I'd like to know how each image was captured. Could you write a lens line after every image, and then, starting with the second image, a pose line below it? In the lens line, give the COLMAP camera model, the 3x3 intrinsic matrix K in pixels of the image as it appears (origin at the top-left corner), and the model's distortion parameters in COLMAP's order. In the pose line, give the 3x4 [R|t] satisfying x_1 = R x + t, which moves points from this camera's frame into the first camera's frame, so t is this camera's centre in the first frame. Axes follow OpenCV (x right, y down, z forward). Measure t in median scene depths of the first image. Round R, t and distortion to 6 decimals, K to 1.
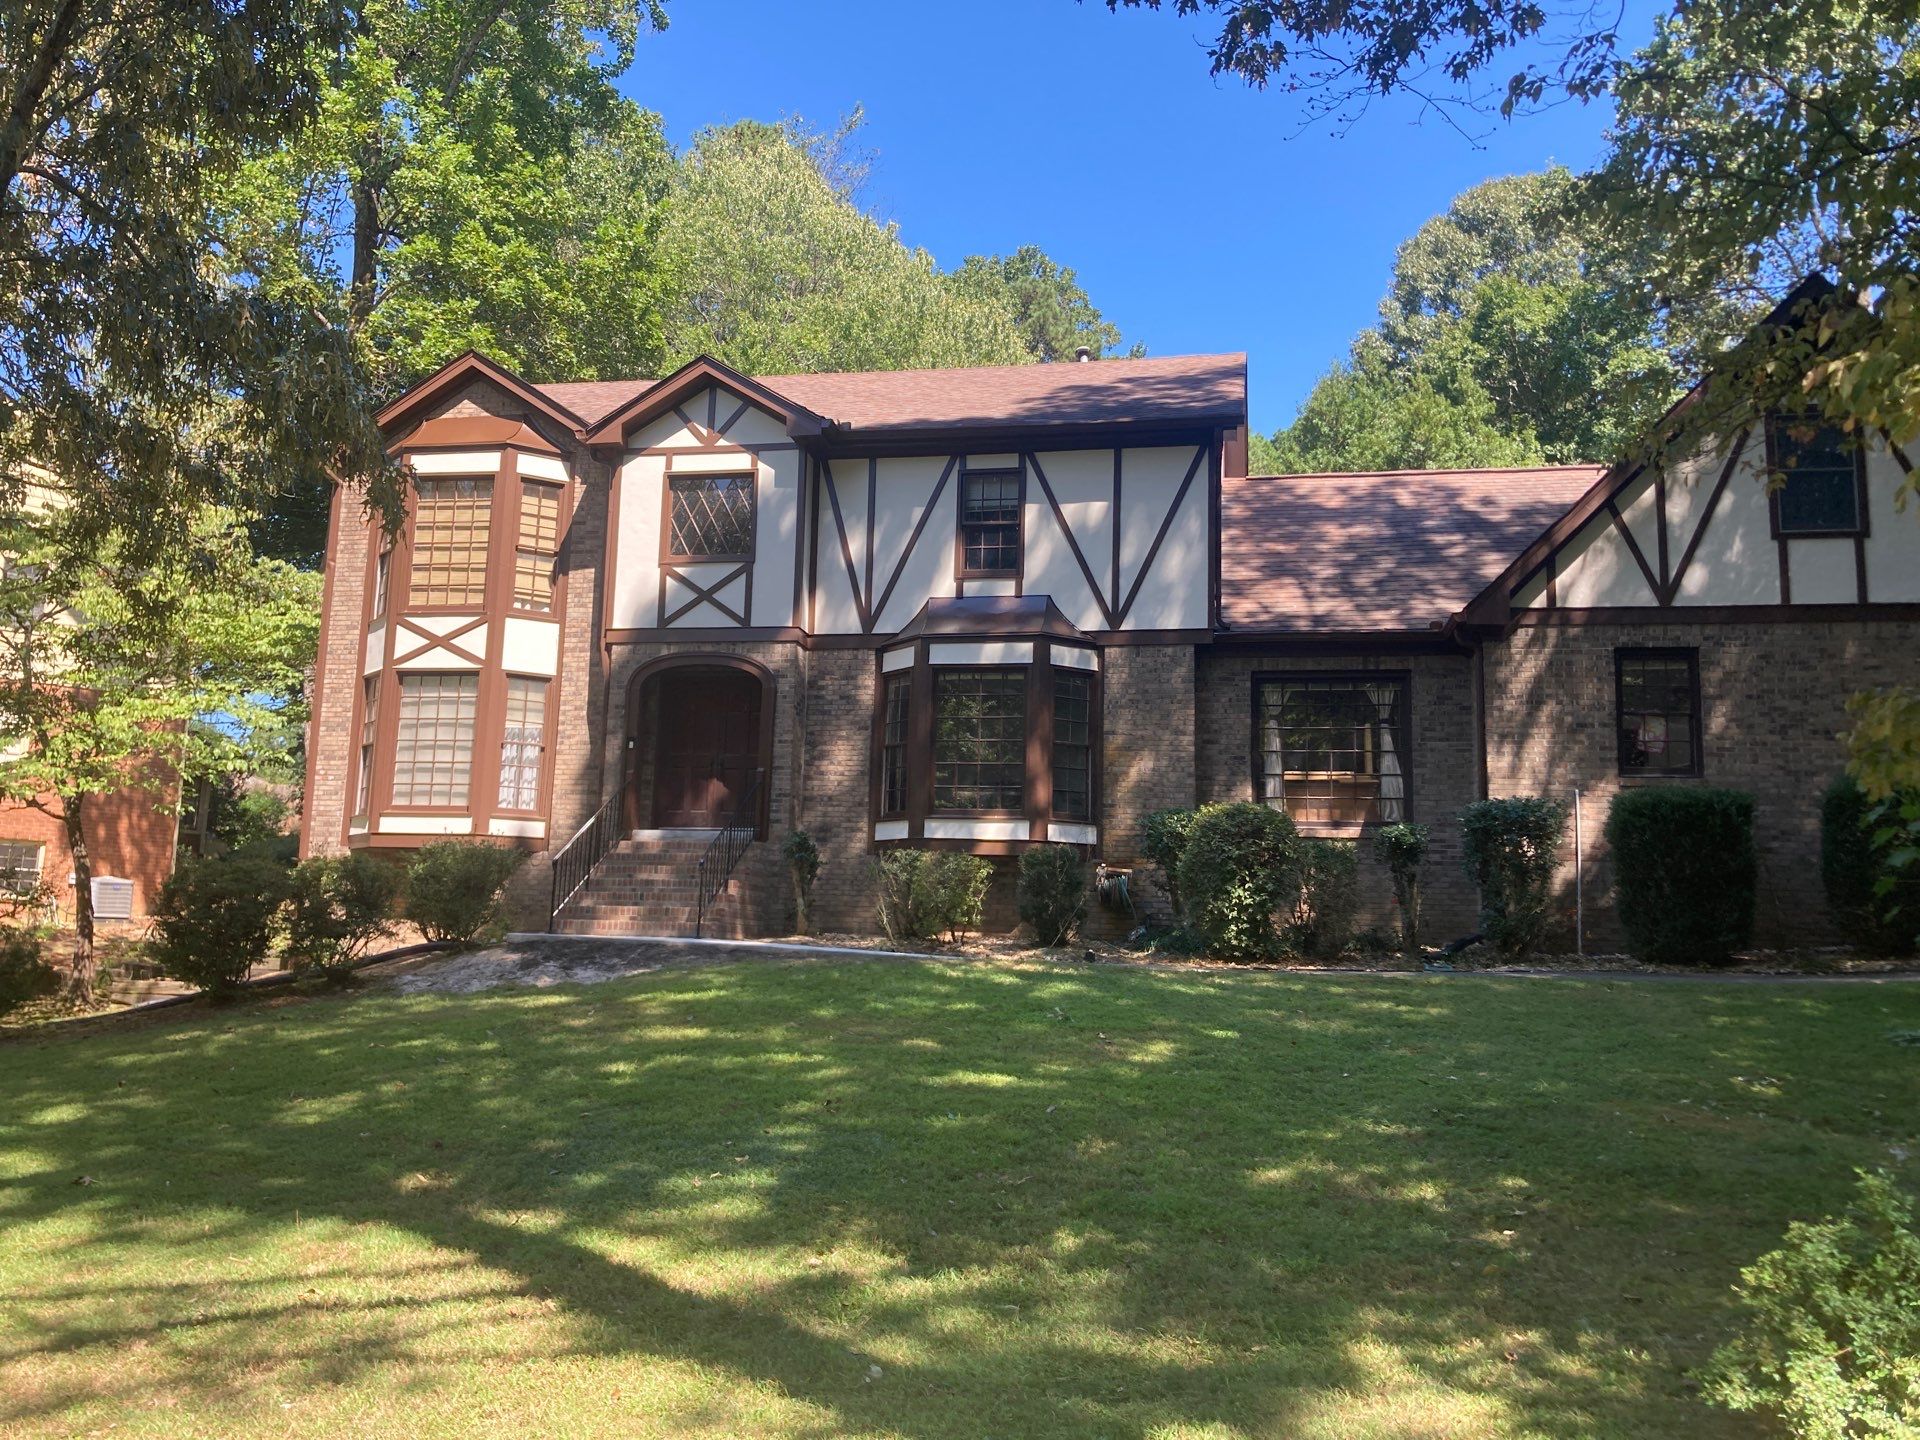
lens RADIAL K [[1569.4, 0, 946.1], [0, 1569.4, 724.3], [0, 0, 1]] dist [0.044188, -0.063940]
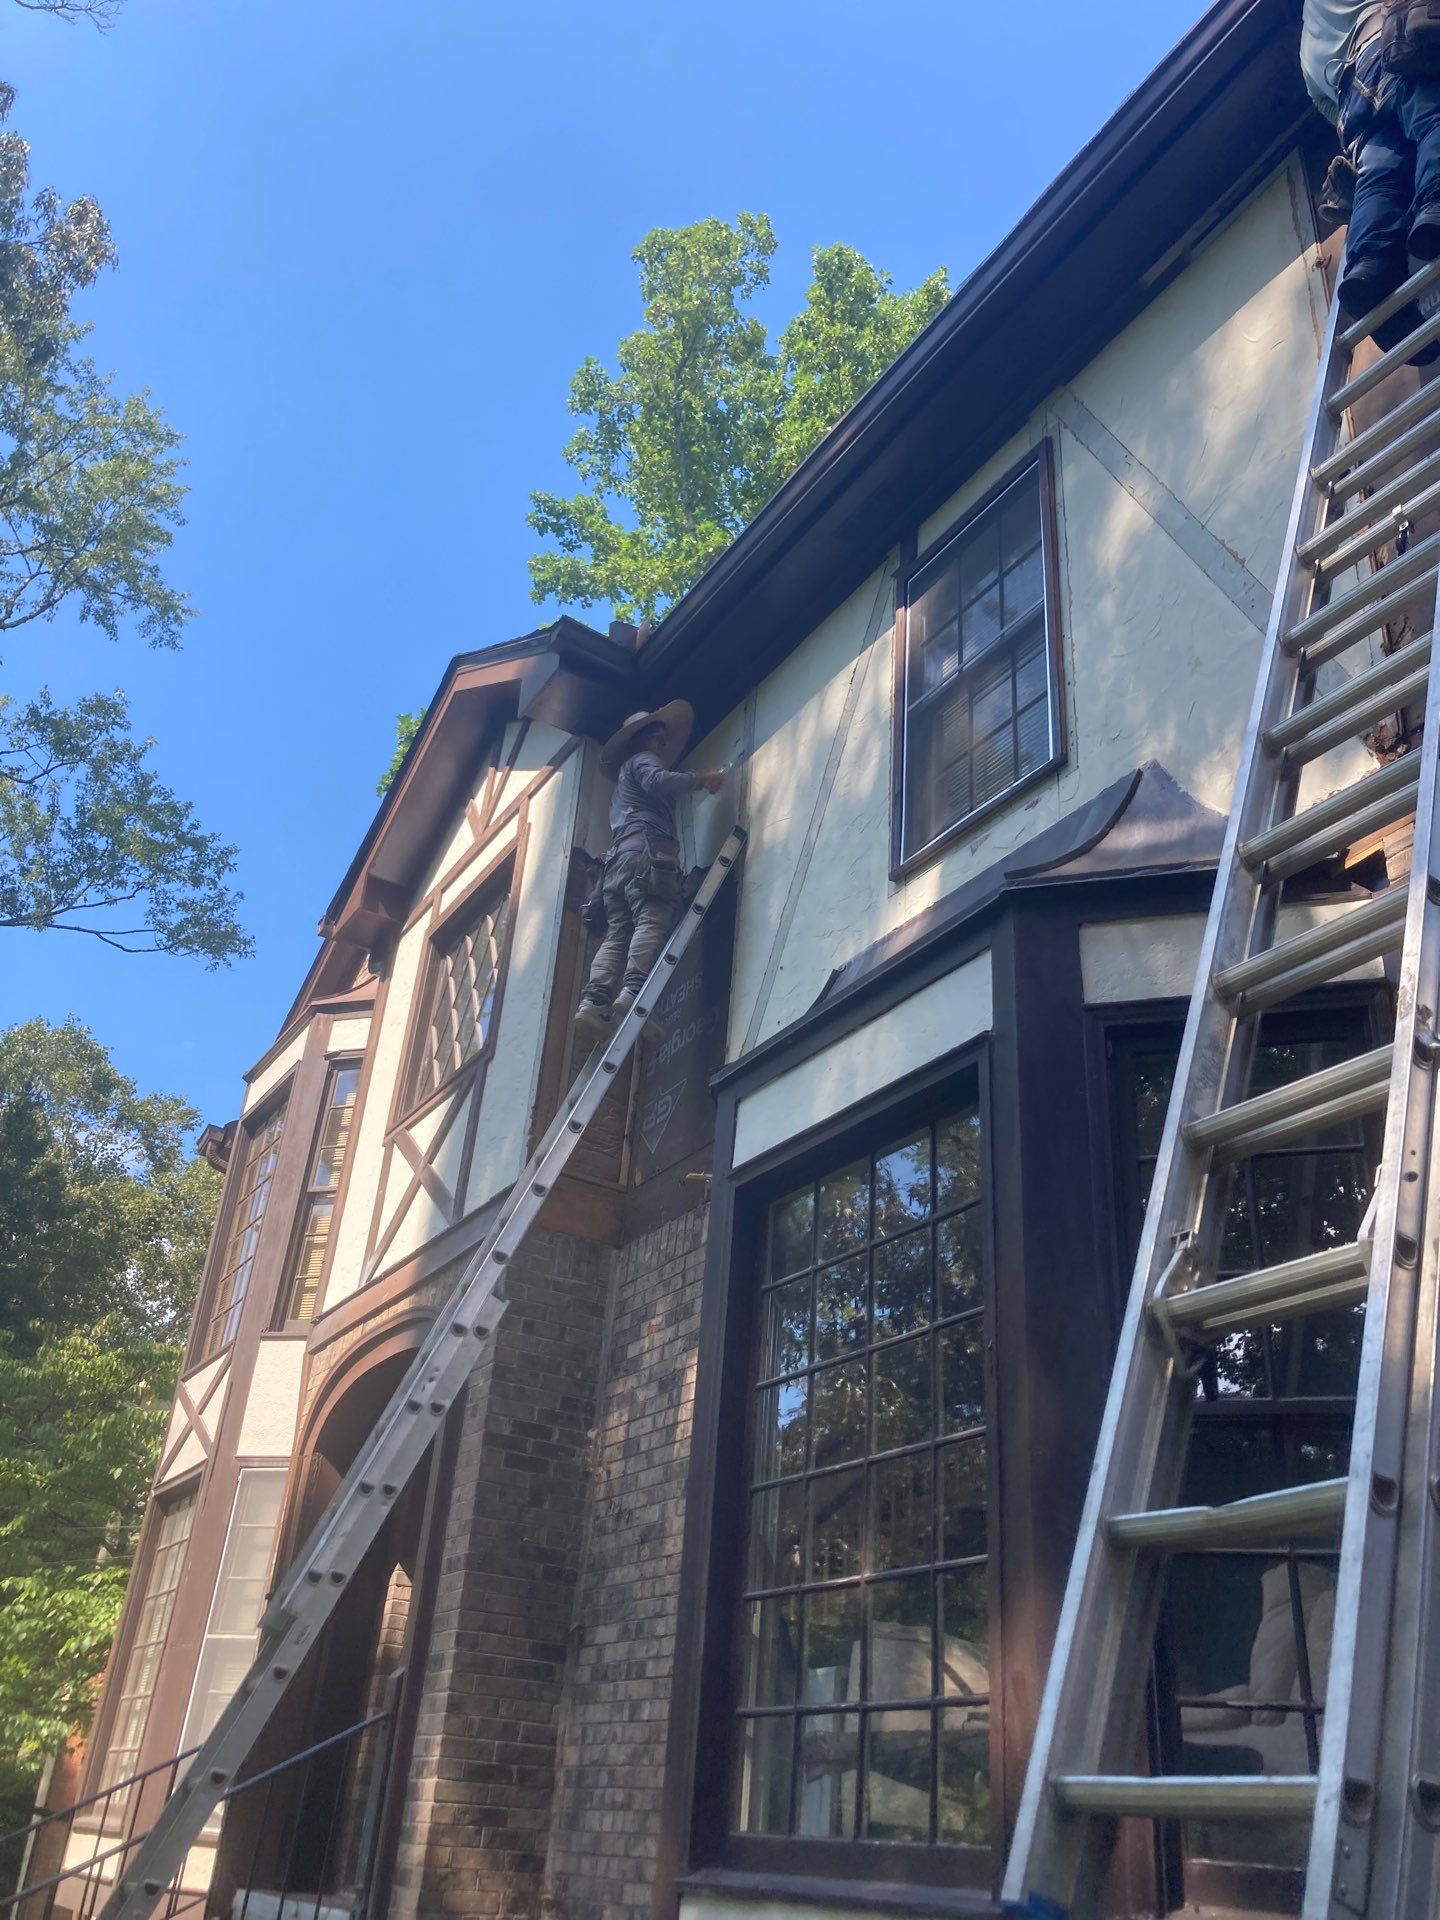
lens RADIAL K [[1569.4, 0, 737.1], [0, 1569.4, 968.4], [0, 0, 1]] dist [0.044188, -0.063940]
pose [[0.680121, -0.346298, -0.646153, 0.163213], [0.068772, 0.907650, -0.414056, 0.035499], [0.729867, 0.237171, 0.641127, 0.807250]]
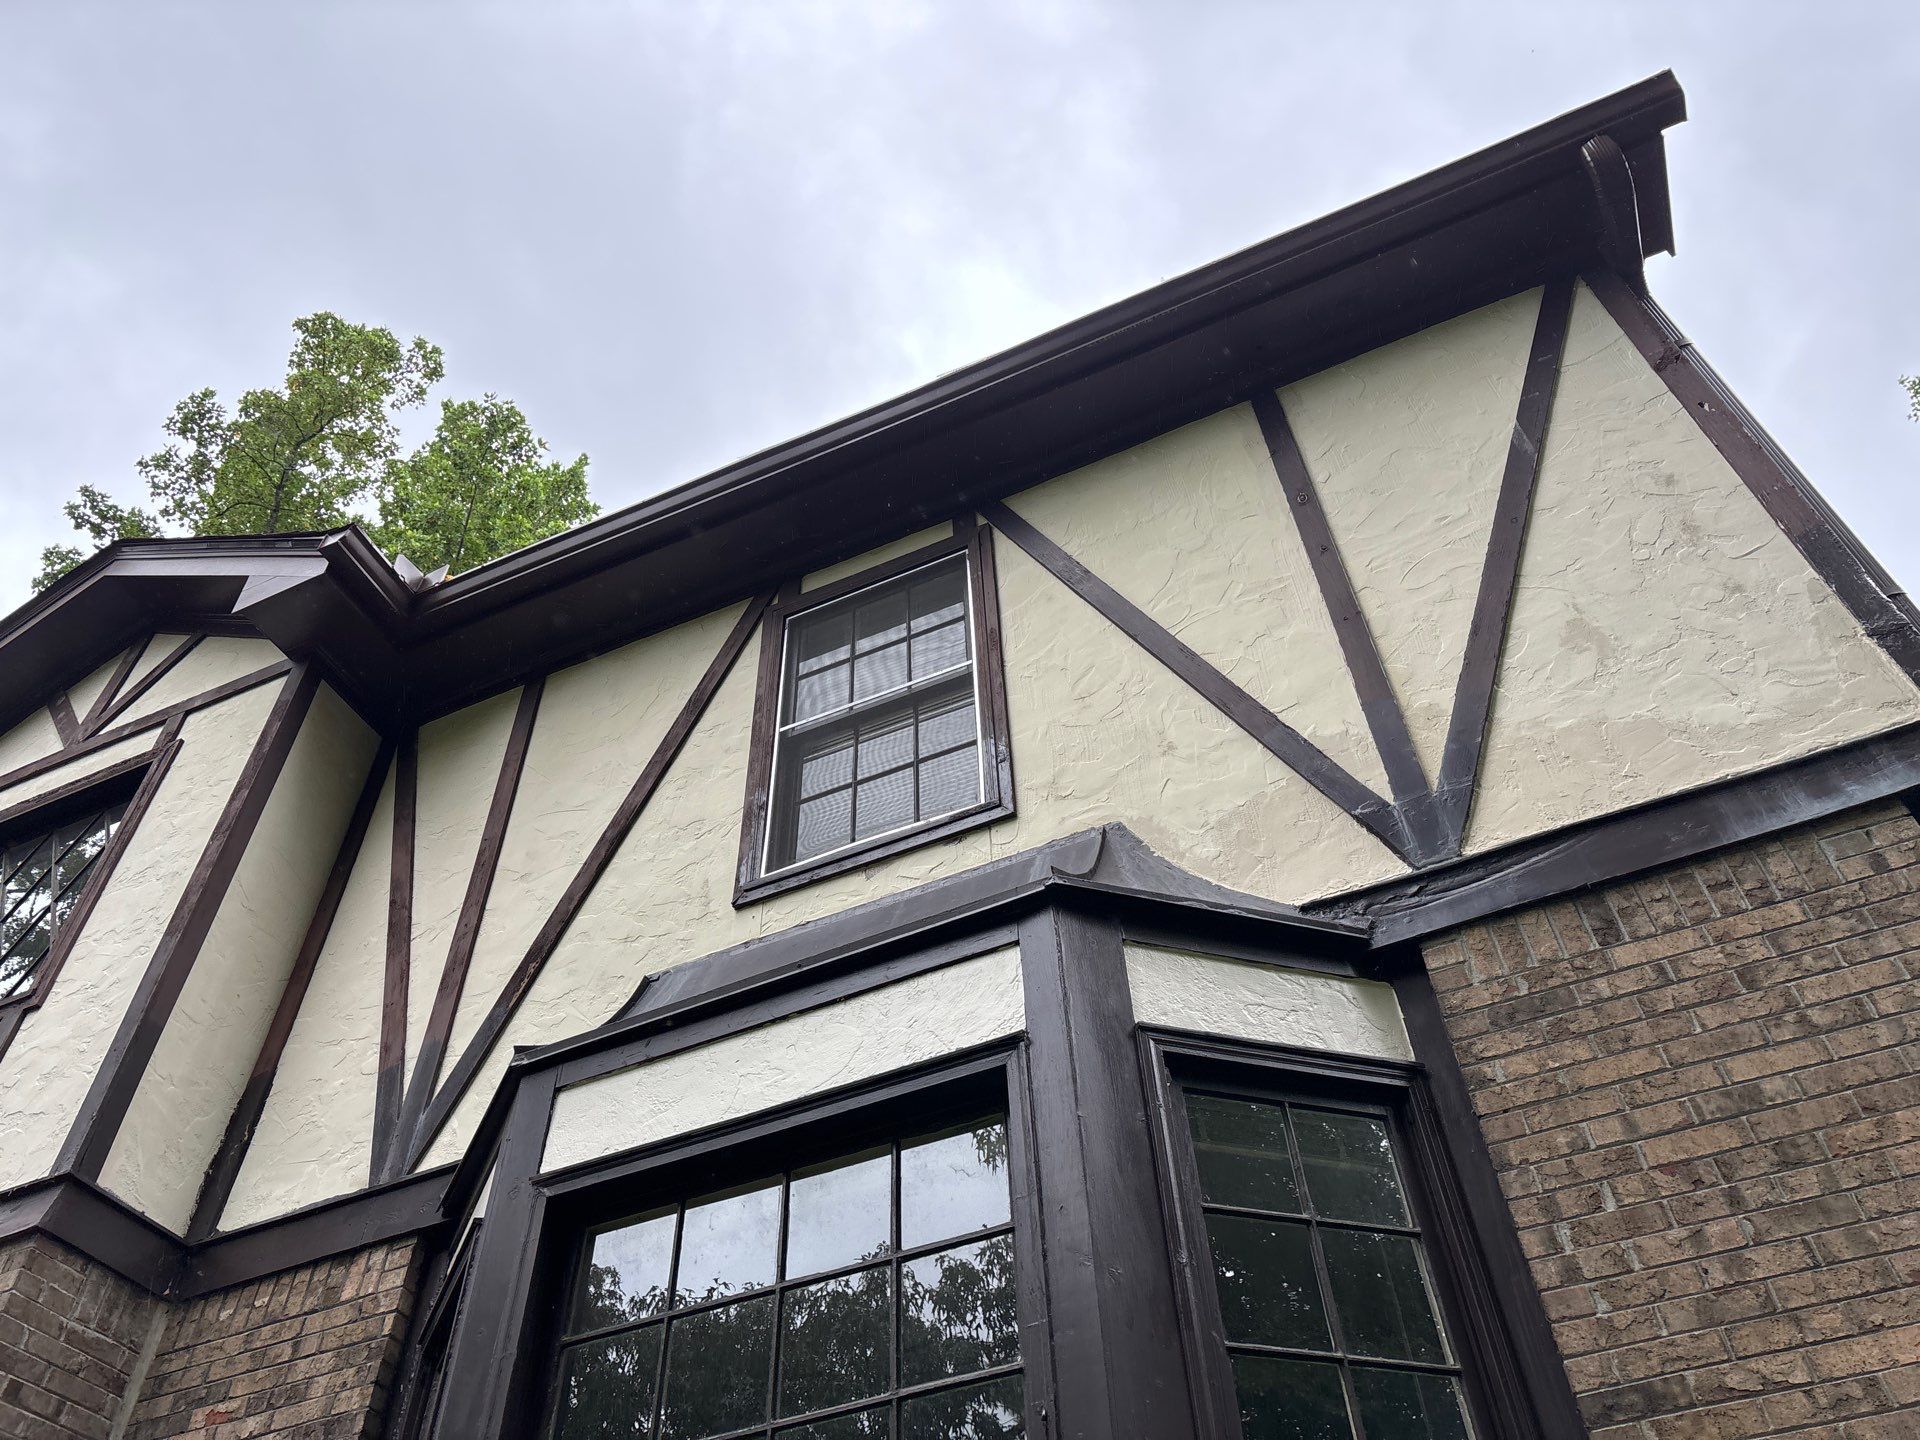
lens RADIAL K [[1441.2, 0, 981.8], [0, 1441.2, 711.5], [0, 0, 1]] dist [0.056334, -0.056891]
pose [[0.972808, -0.211416, -0.094589, 0.070744], [0.105188, 0.767133, -0.632805, 0.034995], [0.206348, 0.605649, 0.768512, 0.816540]]
